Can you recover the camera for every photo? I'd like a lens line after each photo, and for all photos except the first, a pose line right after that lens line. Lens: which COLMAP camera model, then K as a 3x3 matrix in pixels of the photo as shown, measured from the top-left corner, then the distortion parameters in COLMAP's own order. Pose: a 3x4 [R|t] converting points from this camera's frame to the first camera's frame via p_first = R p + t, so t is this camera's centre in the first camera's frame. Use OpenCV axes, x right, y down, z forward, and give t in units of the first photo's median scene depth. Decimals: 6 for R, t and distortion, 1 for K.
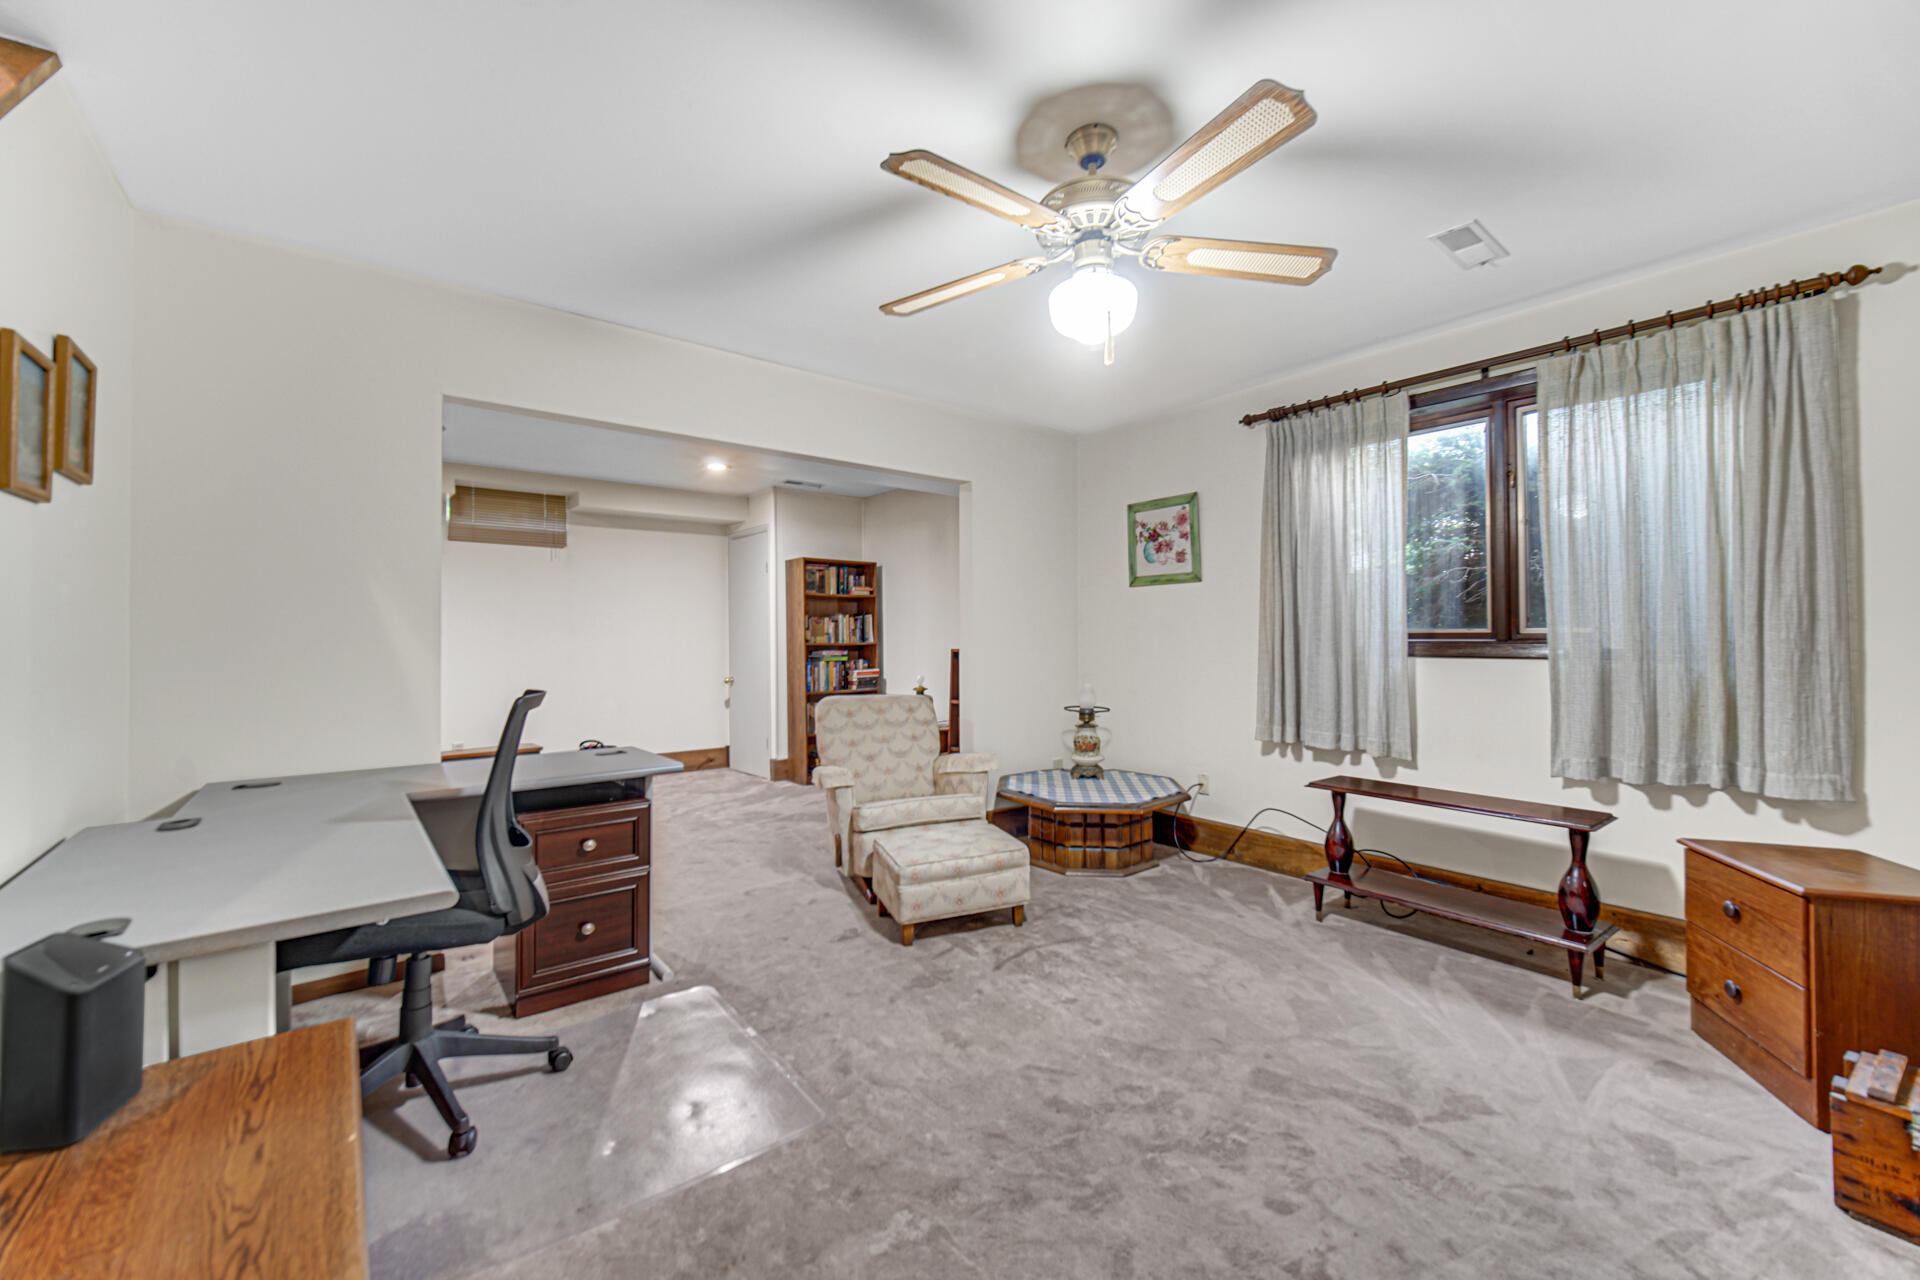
lens RADIAL K [[763.6, 0, 974.1], [0, 763.6, 632.6], [0, 0, 1]] dist [-0.001536, -0.000160]
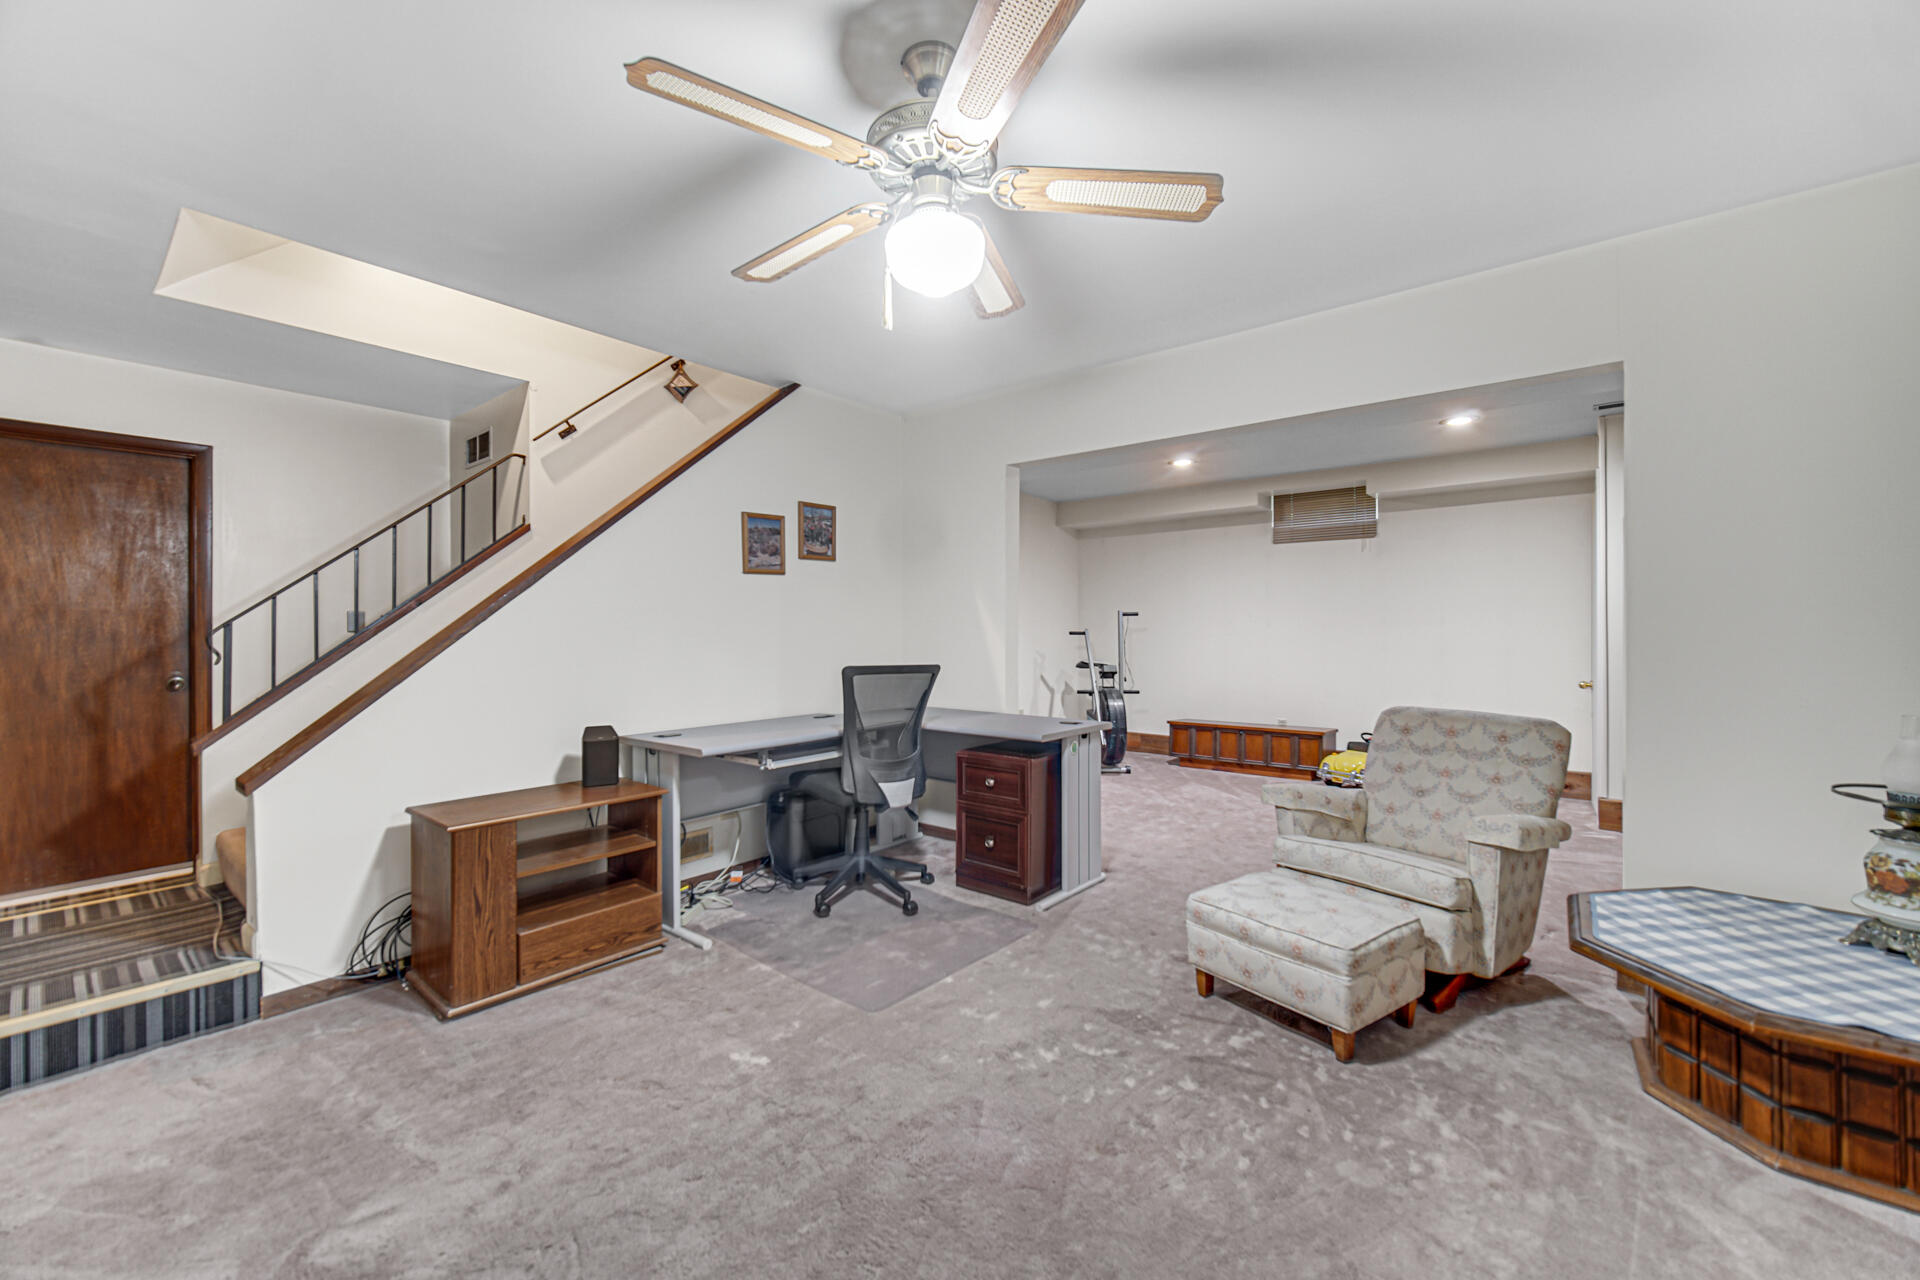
lens RADIAL K [[763.6, 0, 972.4], [0, 763.6, 631.0], [0, 0, 1]] dist [-0.001536, -0.000160]
pose [[0.212298, 0.011130, -0.977141, 0.533546], [0.003669, 0.999919, 0.012186, -0.004229], [0.977198, -0.006172, 0.212240, 0.447439]]
